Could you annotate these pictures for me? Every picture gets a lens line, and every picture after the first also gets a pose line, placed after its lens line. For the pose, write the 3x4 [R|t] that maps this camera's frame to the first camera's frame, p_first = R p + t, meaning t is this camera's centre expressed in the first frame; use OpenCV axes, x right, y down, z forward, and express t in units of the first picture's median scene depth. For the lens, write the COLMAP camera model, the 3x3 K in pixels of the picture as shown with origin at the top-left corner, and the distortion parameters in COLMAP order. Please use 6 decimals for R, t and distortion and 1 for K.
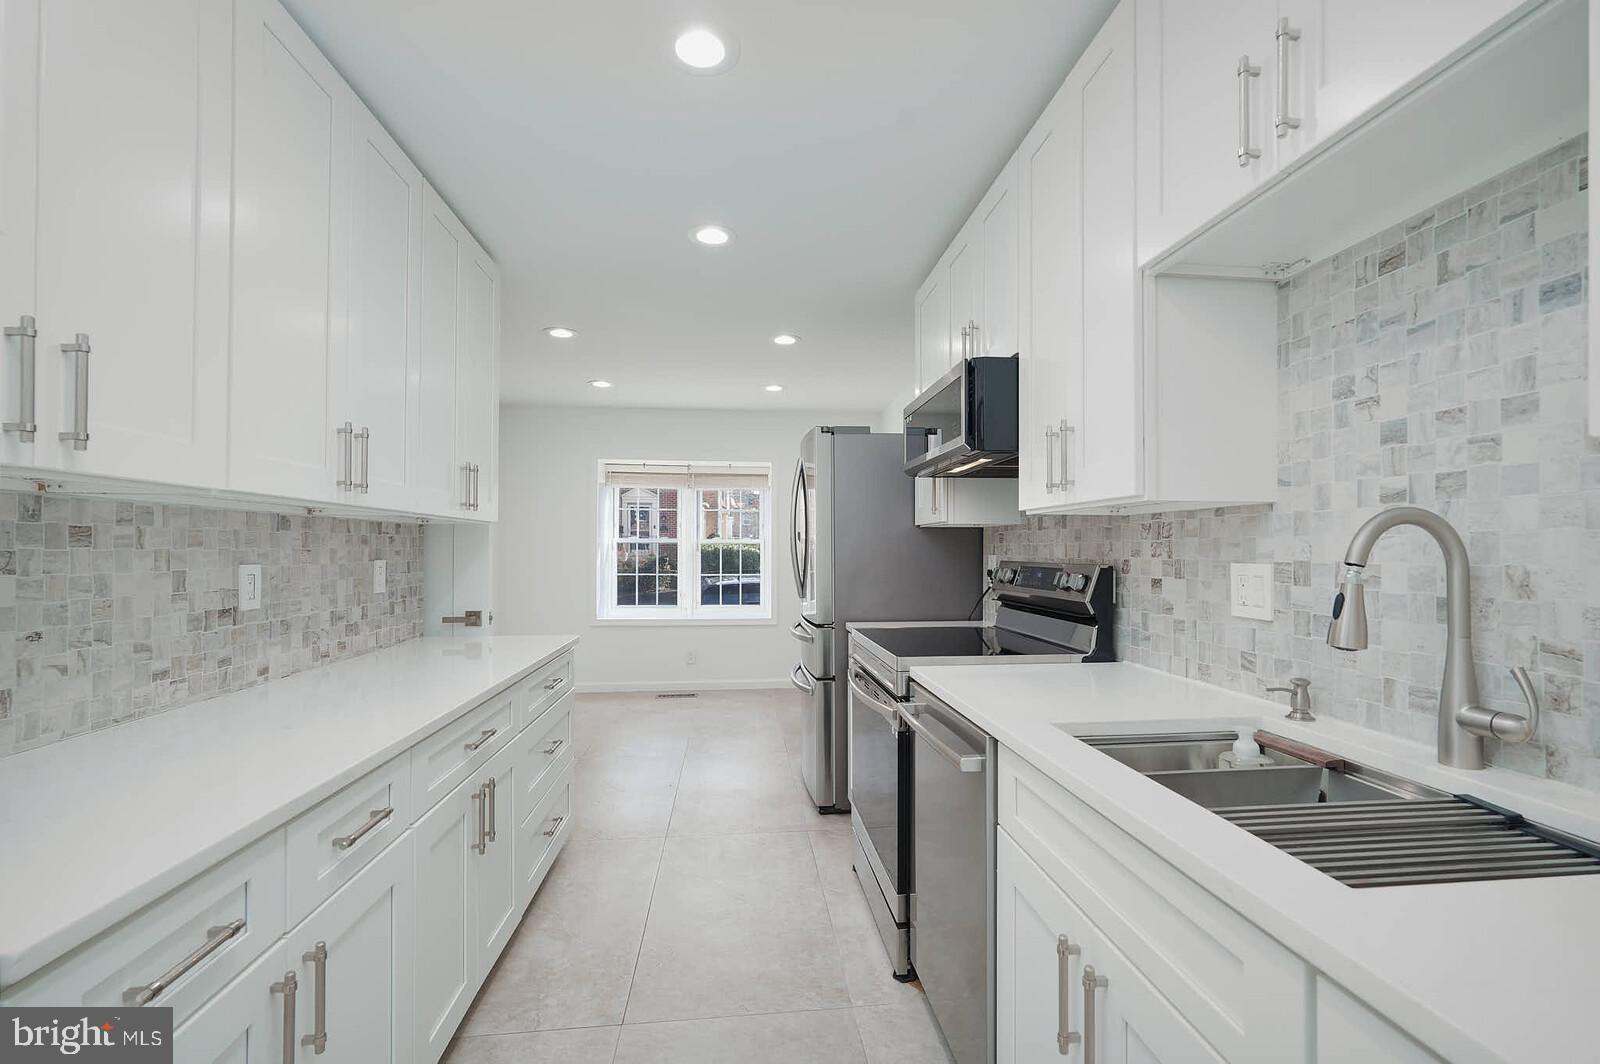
lens RADIAL K [[714.0, 0, 809.4], [0, 714.0, 546.7], [0, 0, 1]] dist [-0.012995, 0.003813]
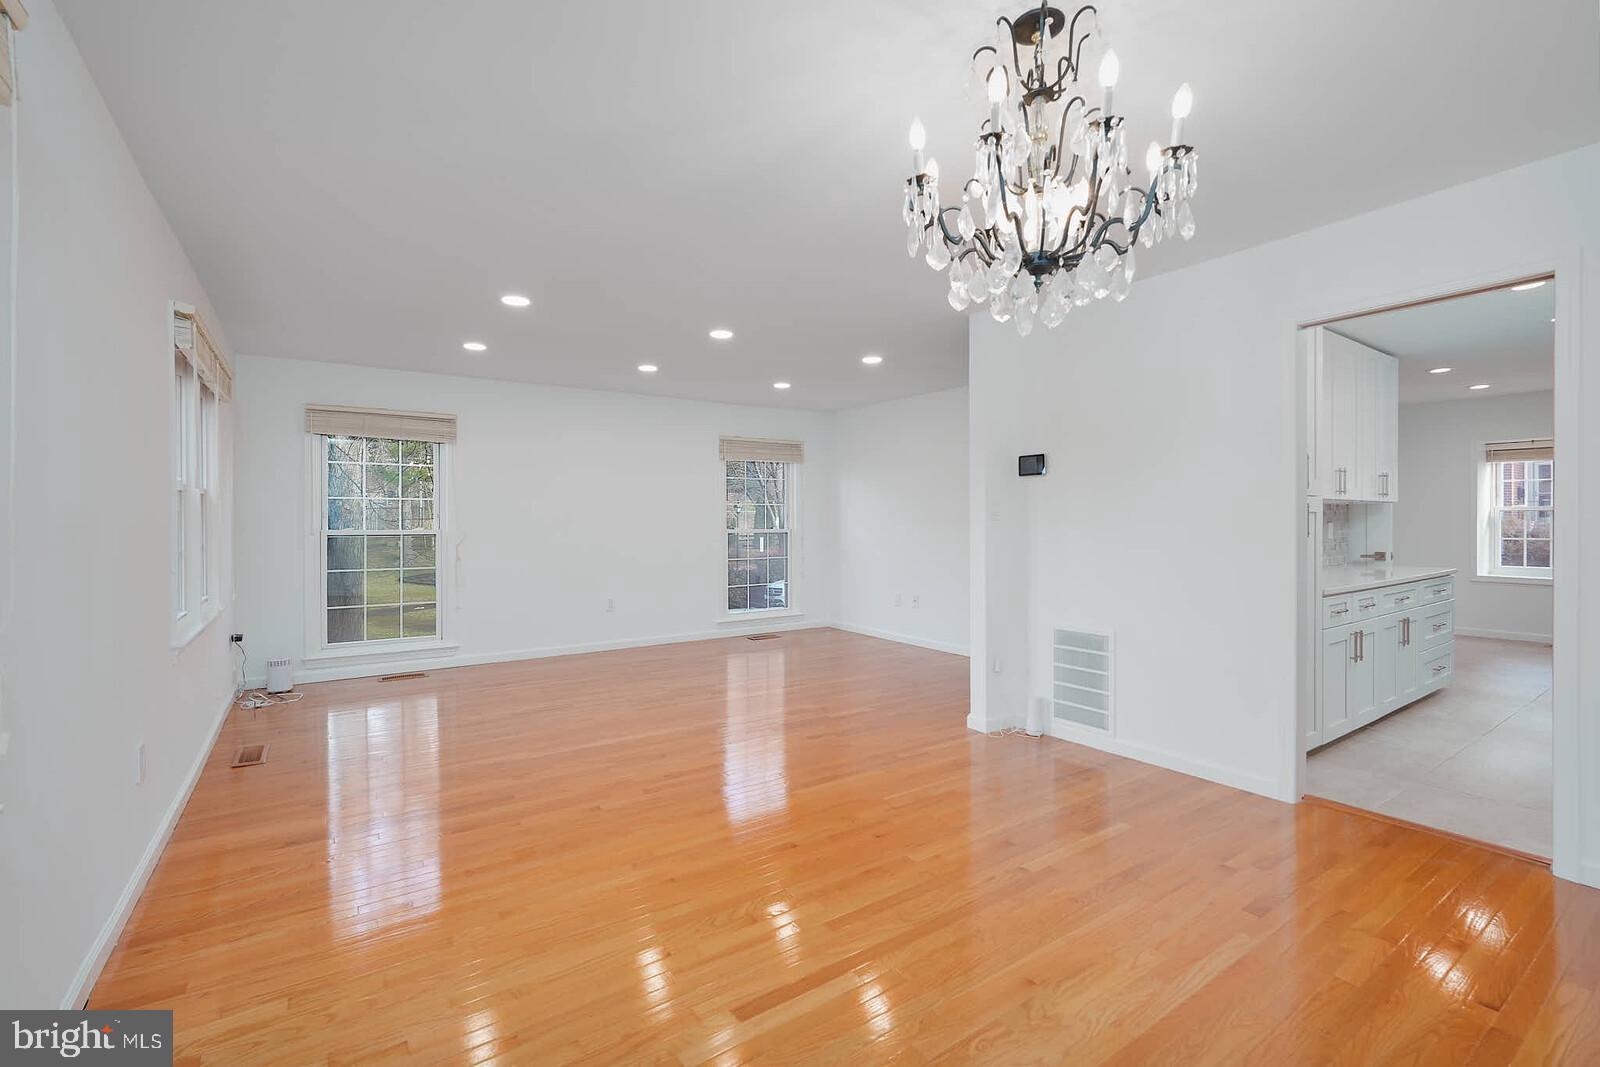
lens RADIAL K [[714.0, 0, 795.4], [0, 714.0, 521.7], [0, 0, 1]] dist [-0.012995, 0.003813]
pose [[0.484470, -0.003108, -0.874802, 0.702100], [0.009233, 0.999956, 0.001561, -0.002728], [0.874759, -0.008833, 0.484478, -2.160449]]
